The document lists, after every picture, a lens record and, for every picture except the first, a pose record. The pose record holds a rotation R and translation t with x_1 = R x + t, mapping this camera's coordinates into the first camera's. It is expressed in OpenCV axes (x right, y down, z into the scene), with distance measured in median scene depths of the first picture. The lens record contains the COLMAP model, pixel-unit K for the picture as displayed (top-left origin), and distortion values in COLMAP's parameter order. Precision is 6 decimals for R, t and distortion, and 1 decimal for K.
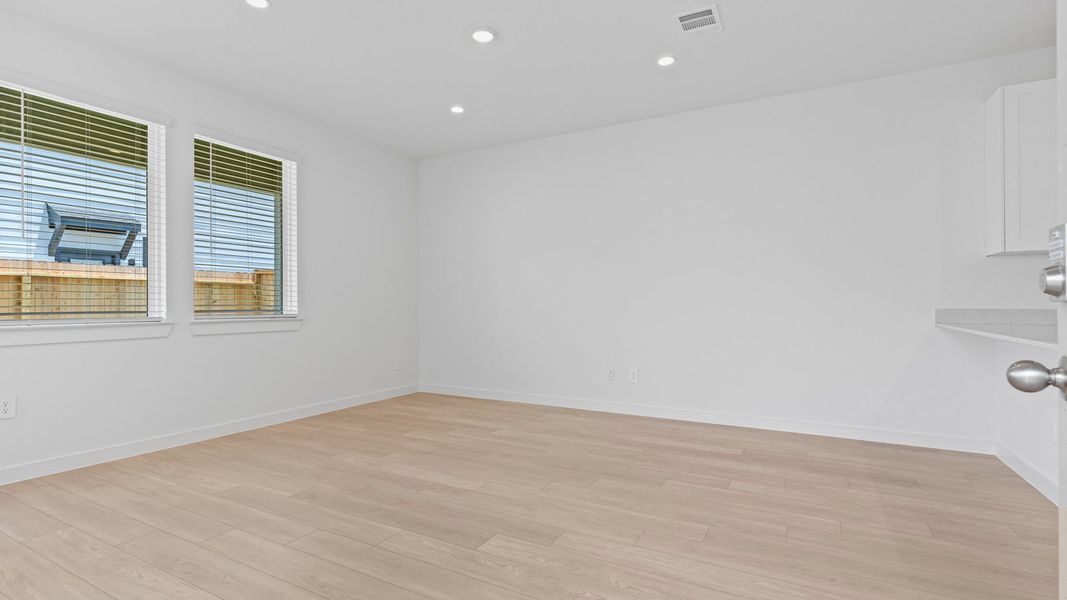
lens RADIAL K [[511.0, 0, 533.8], [0, 511.0, 295.6], [0, 0, 1]] dist [0.005363, 0.000228]
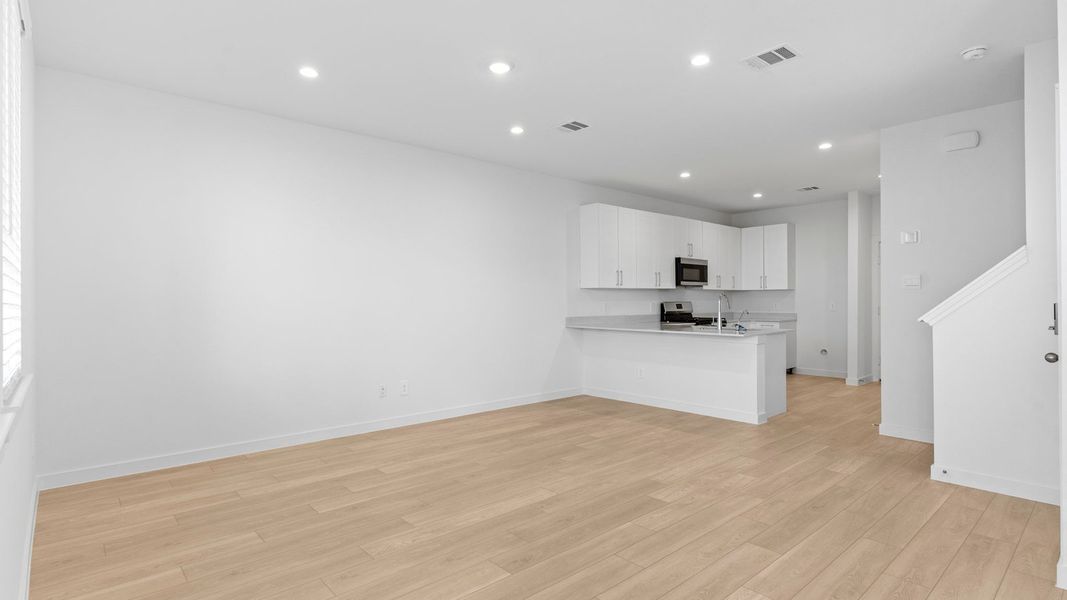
lens RADIAL K [[511.0, 0, 537.4], [0, 511.0, 298.3], [0, 0, 1]] dist [0.005363, 0.000228]
pose [[0.329769, 0.010150, 0.944007, -1.095395], [-0.011967, 0.999907, -0.006570, -0.040689], [-0.943986, -0.009131, 0.329860, 0.610628]]
